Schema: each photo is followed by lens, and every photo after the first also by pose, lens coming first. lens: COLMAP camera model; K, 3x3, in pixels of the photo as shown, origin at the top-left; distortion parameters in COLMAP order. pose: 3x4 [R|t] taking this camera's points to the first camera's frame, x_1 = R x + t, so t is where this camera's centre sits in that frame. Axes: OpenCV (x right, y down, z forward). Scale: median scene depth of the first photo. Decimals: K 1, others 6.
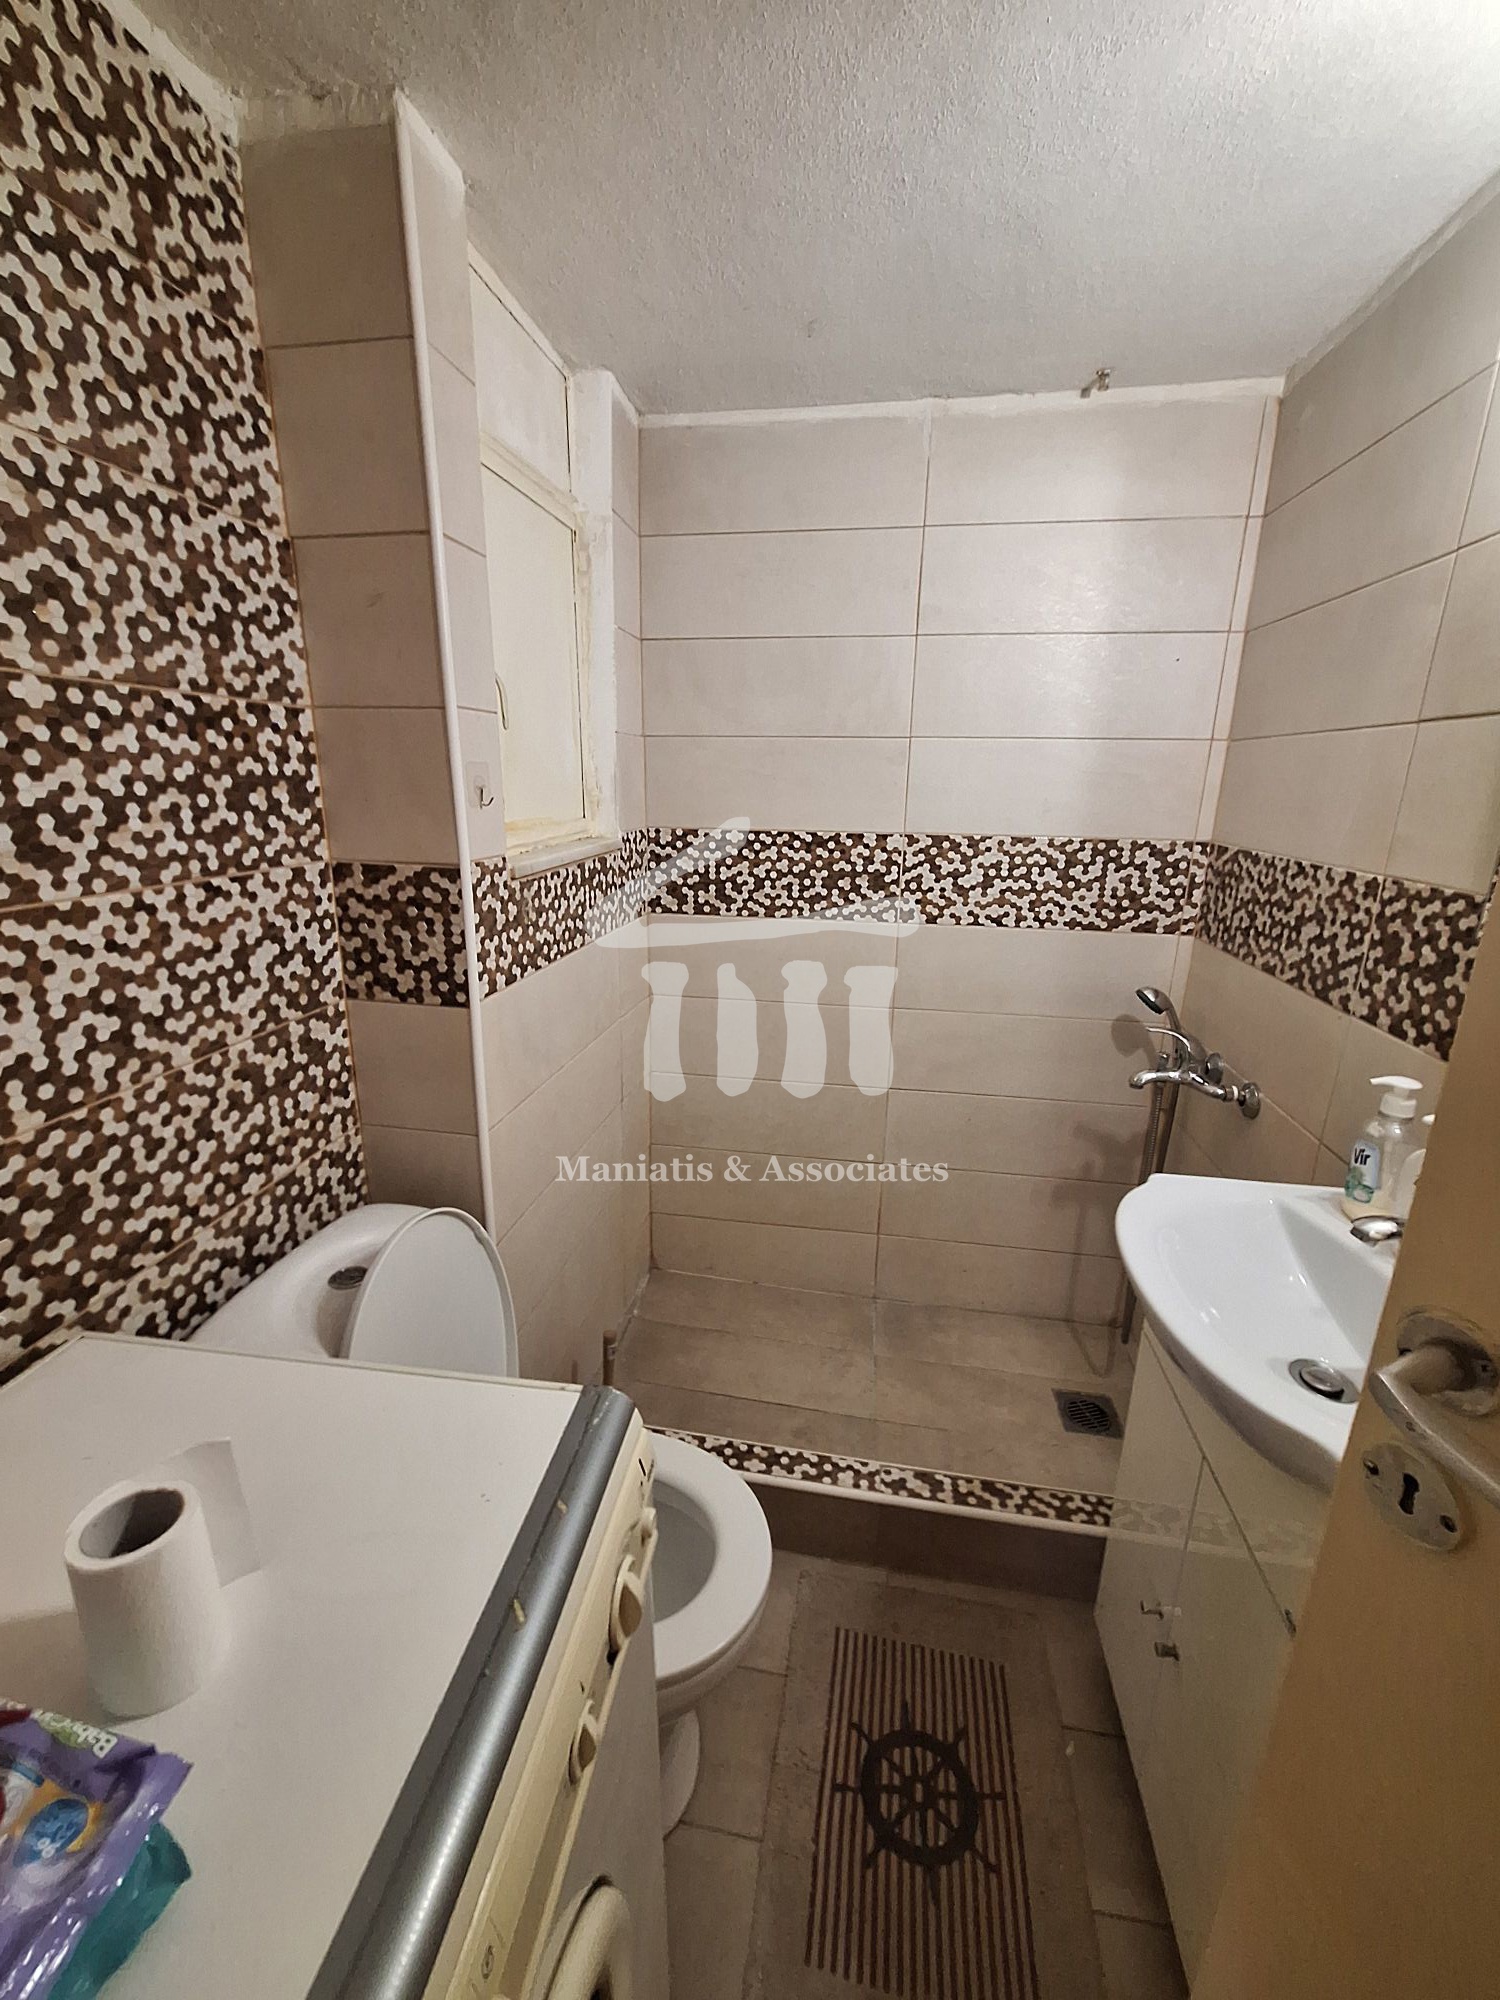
lens RADIAL K [[790.8, 0, 746.4], [0, 790.8, 991.7], [0, 0, 1]] dist [-0.004893, 0.001279]
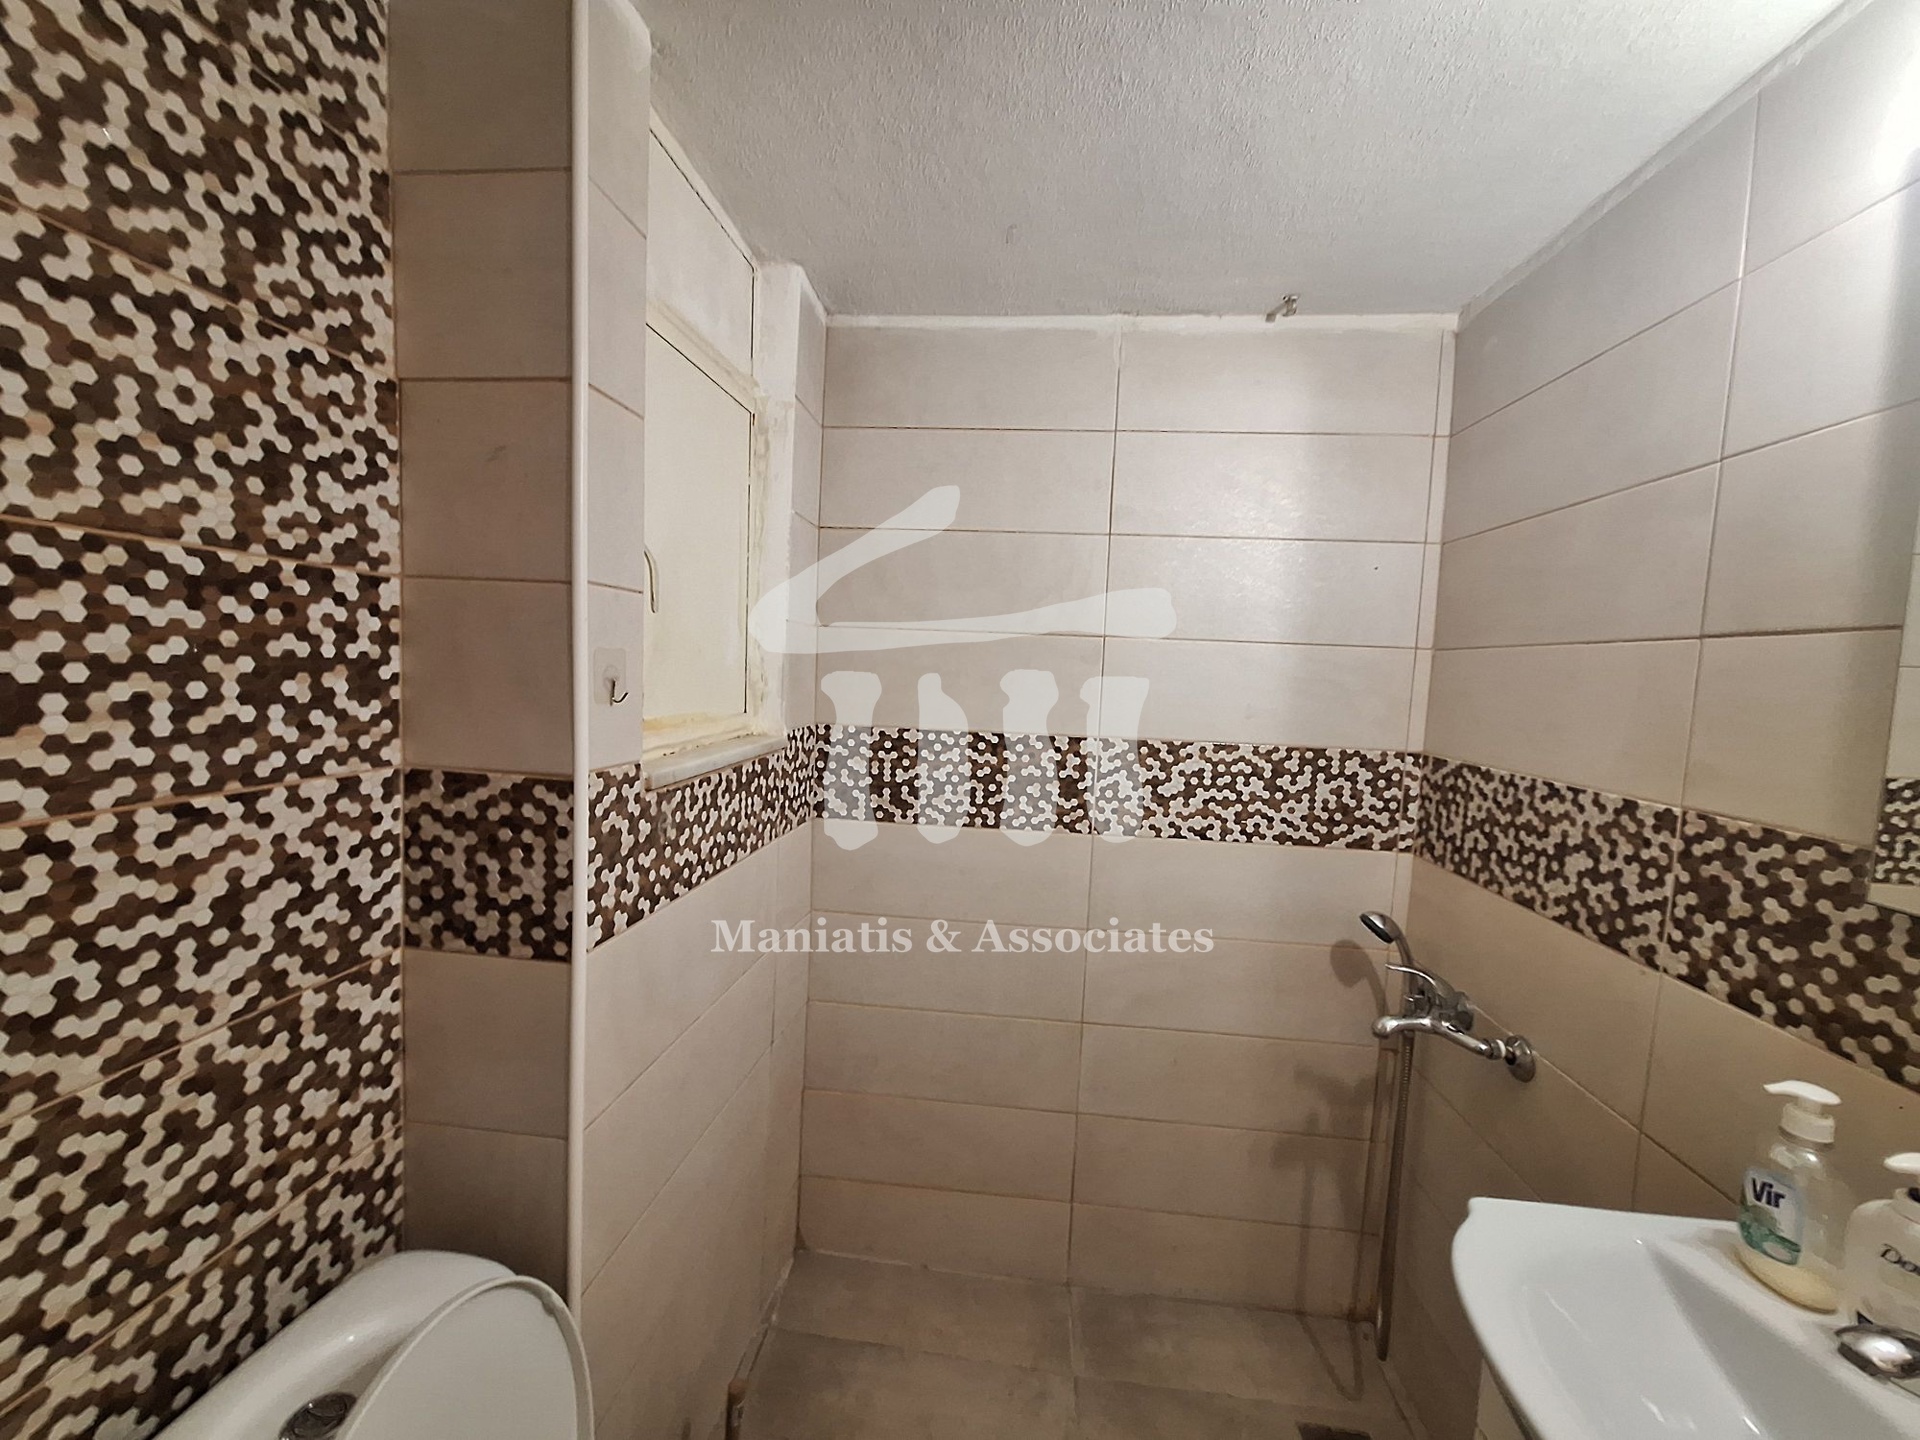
lens RADIAL K [[759.2, 0, 960.4], [0, 759.2, 724.4], [0, 0, 1]] dist [-0.004893, 0.001279]
pose [[0.997249, 0.023031, 0.070460, -0.036694], [-0.009191, 0.981593, -0.190765, -0.069683], [-0.073557, 0.189593, 0.979104, 0.226532]]
